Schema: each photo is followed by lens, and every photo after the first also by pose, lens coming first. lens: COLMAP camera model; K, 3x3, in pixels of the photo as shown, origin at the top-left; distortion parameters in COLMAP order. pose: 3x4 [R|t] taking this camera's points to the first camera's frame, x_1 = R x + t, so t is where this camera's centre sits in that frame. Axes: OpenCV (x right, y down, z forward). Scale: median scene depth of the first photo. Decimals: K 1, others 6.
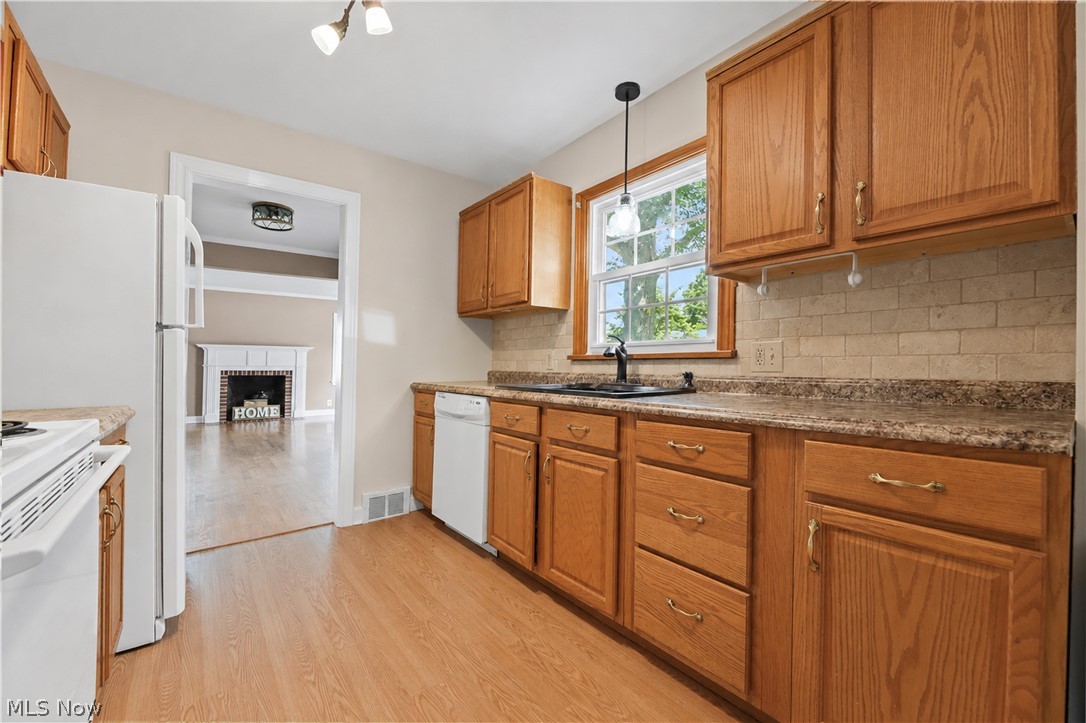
lens RADIAL K [[433.5, 0, 540.0], [0, 433.5, 353.9], [0, 0, 1]] dist [-0.001280, -0.000115]
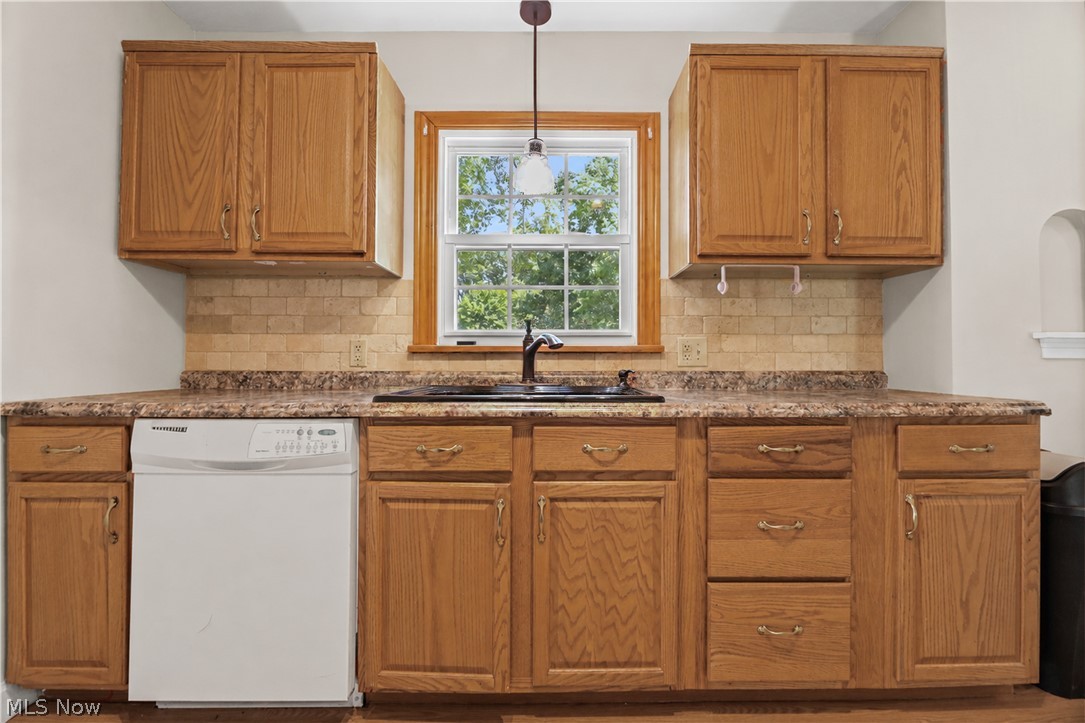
lens RADIAL K [[434.7, 0, 542.8], [0, 434.7, 358.3], [0, 0, 1]] dist [-0.003750, -0.000357]
pose [[0.617184, 0.006223, 0.786794, -0.492588], [-0.019417, 0.999785, 0.007324, 0.019994], [-0.786579, -0.019797, 0.617172, 0.605386]]
